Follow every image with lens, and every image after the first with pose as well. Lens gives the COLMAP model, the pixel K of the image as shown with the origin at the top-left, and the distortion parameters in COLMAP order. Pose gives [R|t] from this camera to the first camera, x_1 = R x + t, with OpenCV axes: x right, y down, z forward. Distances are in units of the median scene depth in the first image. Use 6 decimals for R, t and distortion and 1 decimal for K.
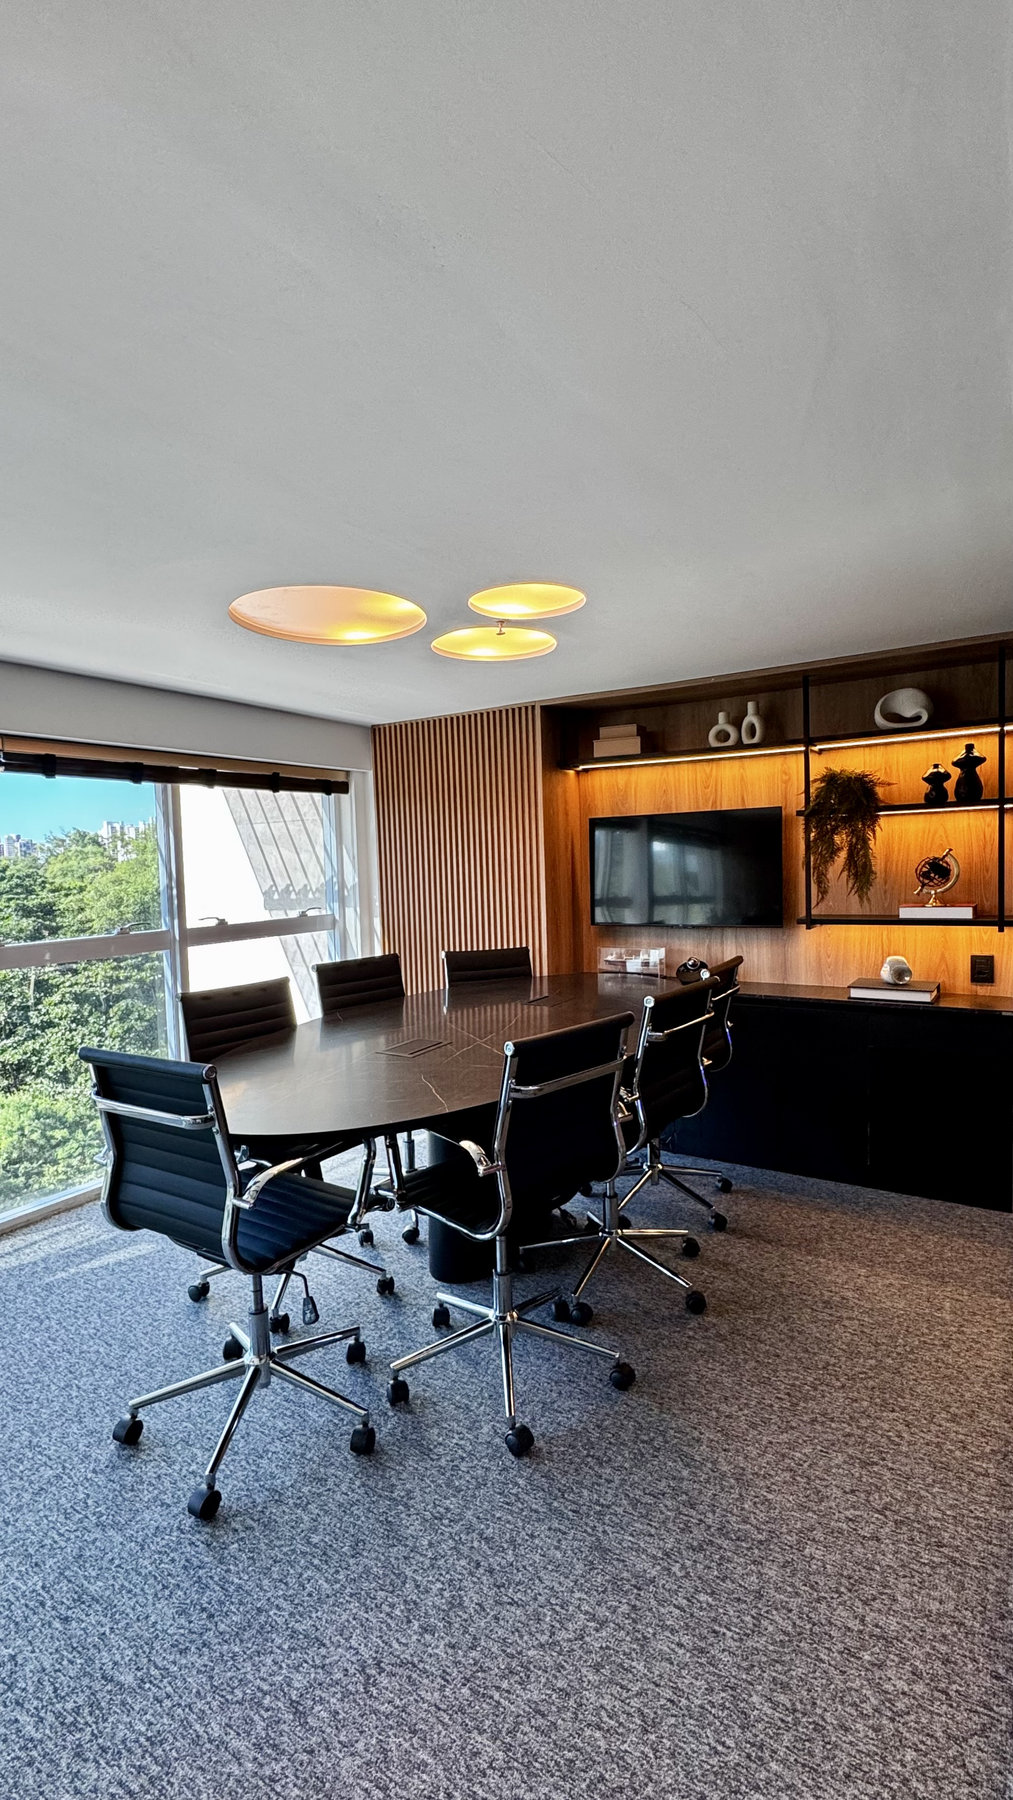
lens RADIAL K [[820.6, 0, 503.9], [0, 820.6, 908.0], [0, 0, 1]] dist [0.005799, -0.000303]
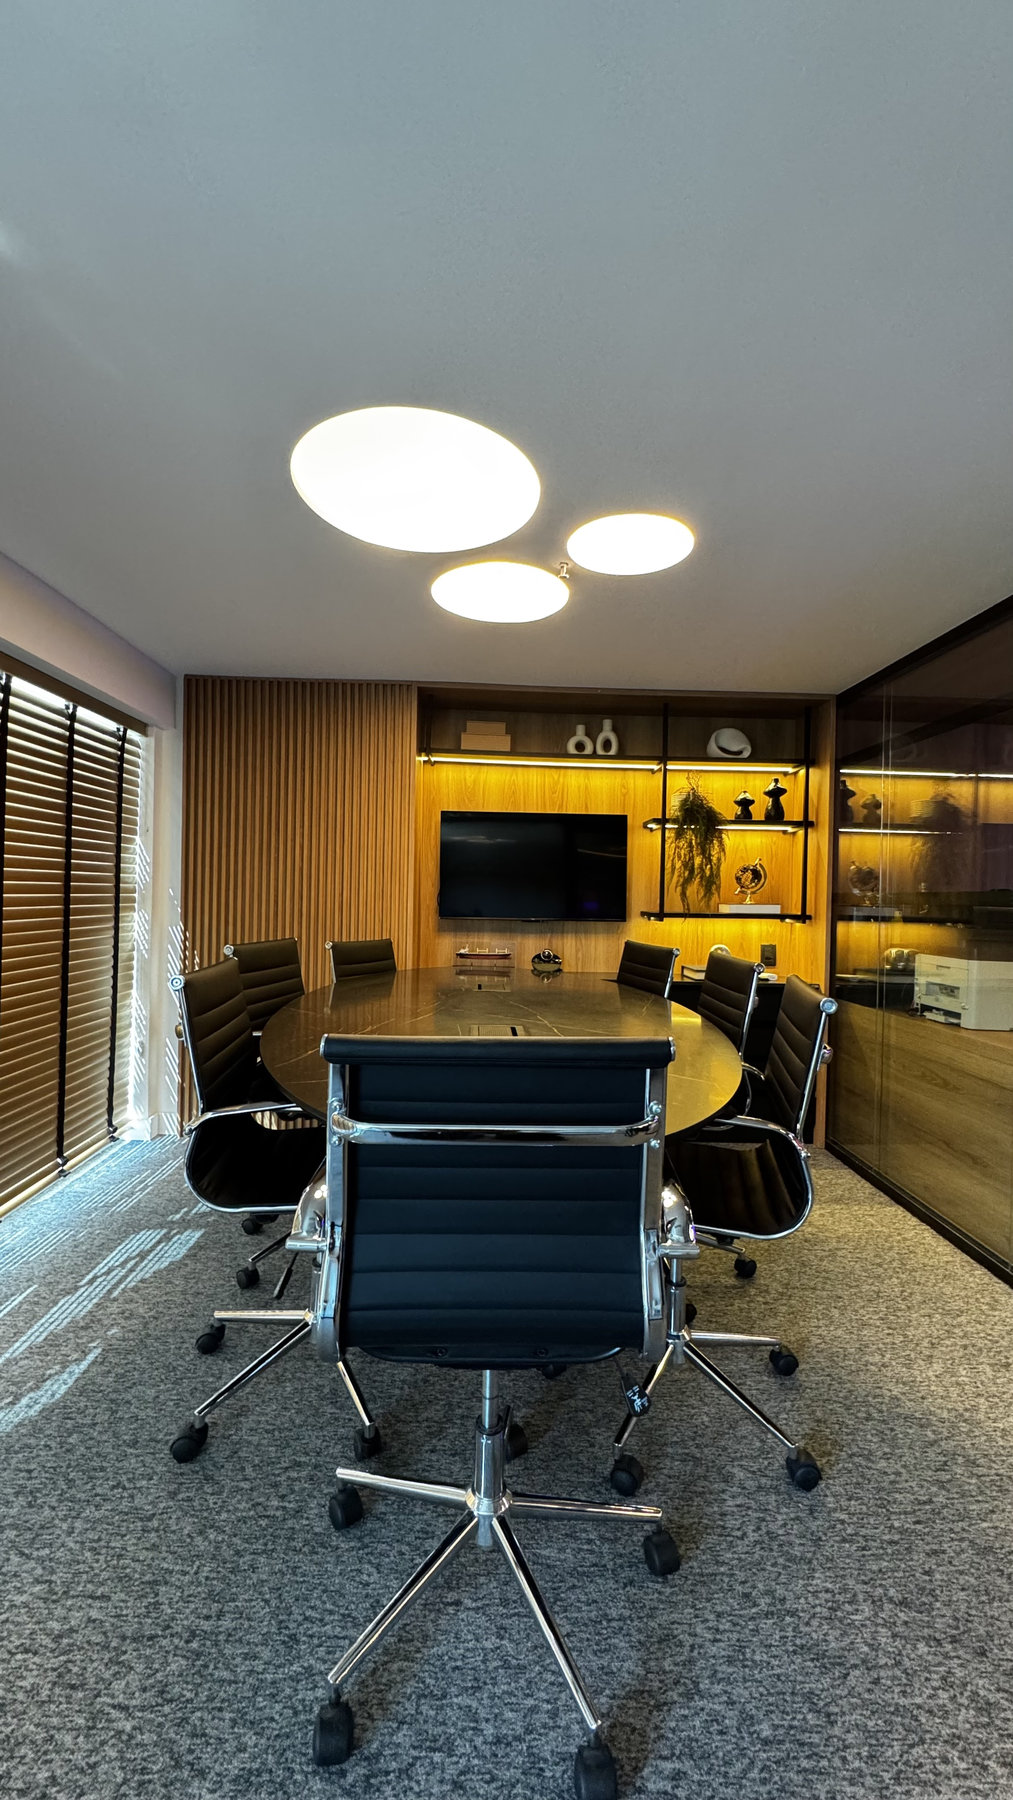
lens RADIAL K [[719.4, 0, 508.0], [0, 719.4, 901.0], [0, 0, 1]] dist [-0.002628, 0.000724]
pose [[0.829409, 0.041530, 0.557095, -0.373109], [-0.013028, 0.998400, -0.055033, 0.056214], [-0.558489, 0.038387, 0.828623, 0.292174]]
